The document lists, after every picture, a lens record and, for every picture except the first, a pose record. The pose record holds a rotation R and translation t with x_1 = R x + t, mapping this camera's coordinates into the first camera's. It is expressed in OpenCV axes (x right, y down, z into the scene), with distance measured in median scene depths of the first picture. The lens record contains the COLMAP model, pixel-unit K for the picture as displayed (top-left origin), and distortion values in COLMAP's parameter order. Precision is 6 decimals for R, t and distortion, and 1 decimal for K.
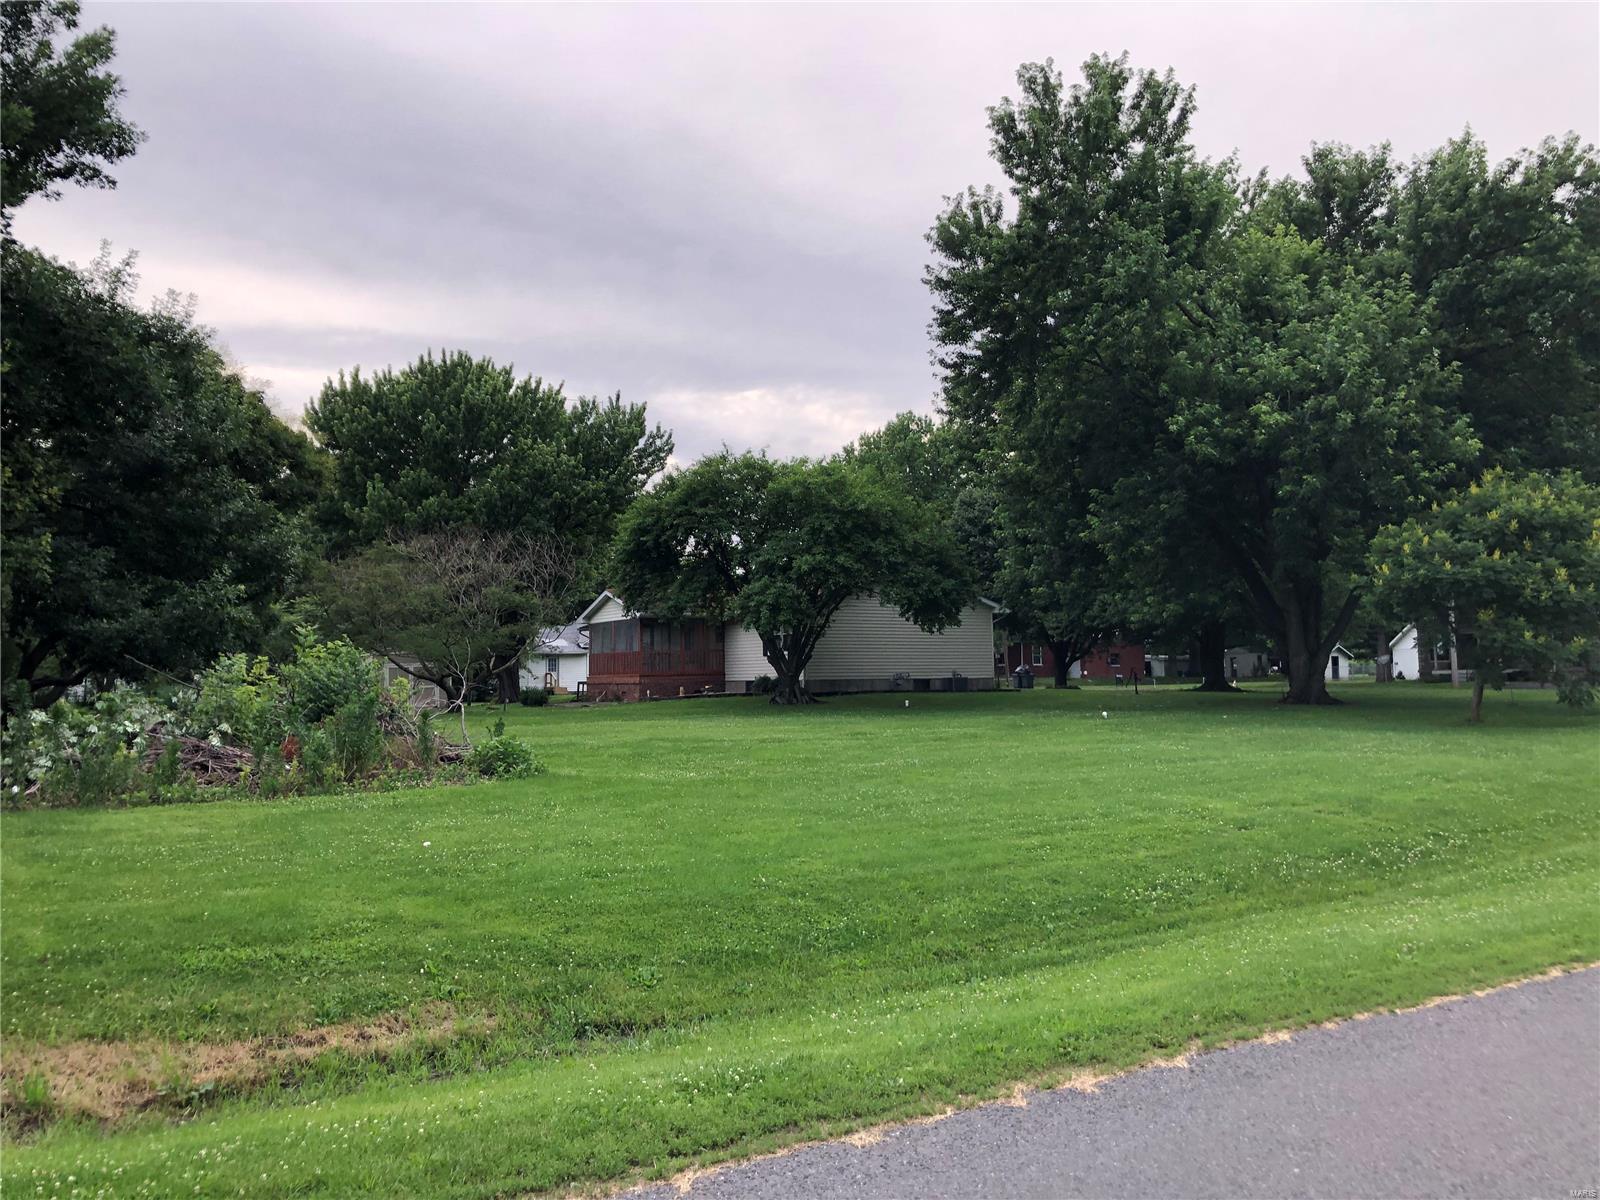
lens RADIAL K [[1315.4, 0, 806.4], [0, 1315.4, 600.3], [0, 0, 1]] dist [0.047504, -0.046568]
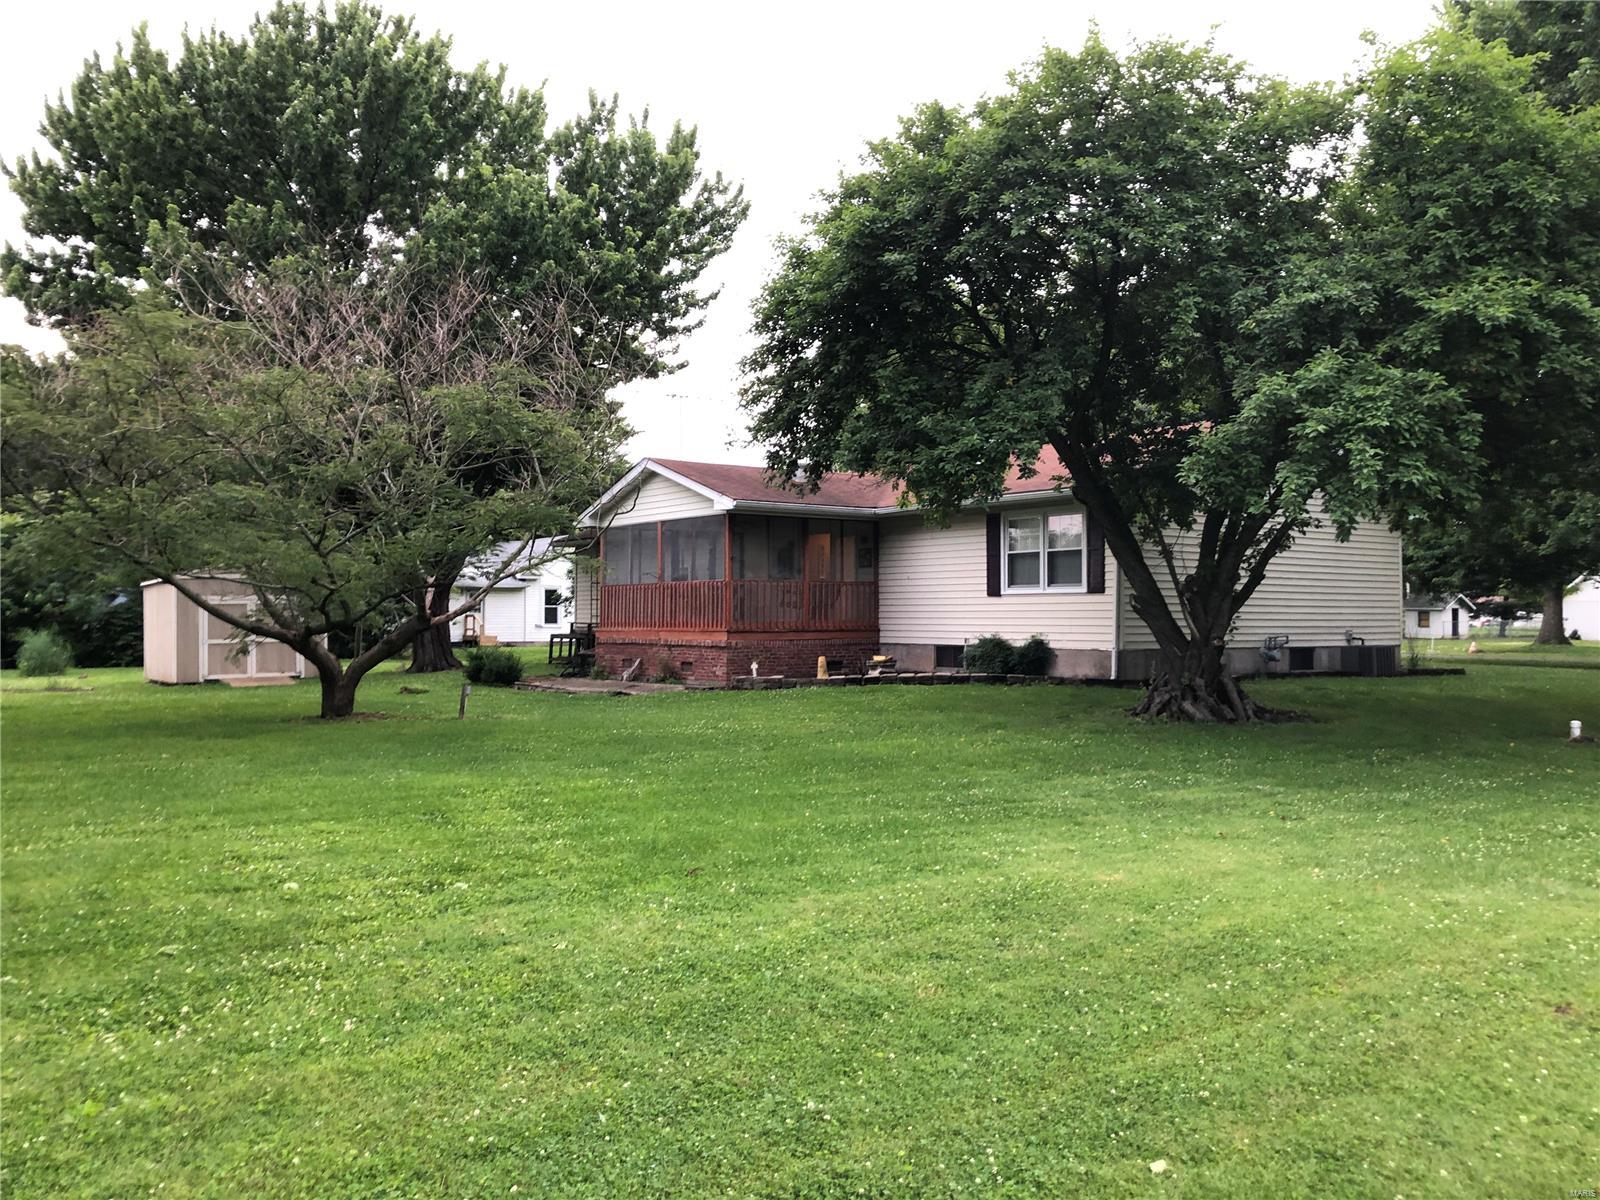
lens RADIAL K [[1315.4, 0, 791.8], [0, 1315.4, 603.1], [0, 0, 1]] dist [0.047504, -0.046568]
pose [[0.996987, 0.017755, 0.075503, -0.123101], [-0.021287, 0.998704, 0.046236, 0.020934], [-0.074585, -0.047704, 0.996073, 0.453873]]
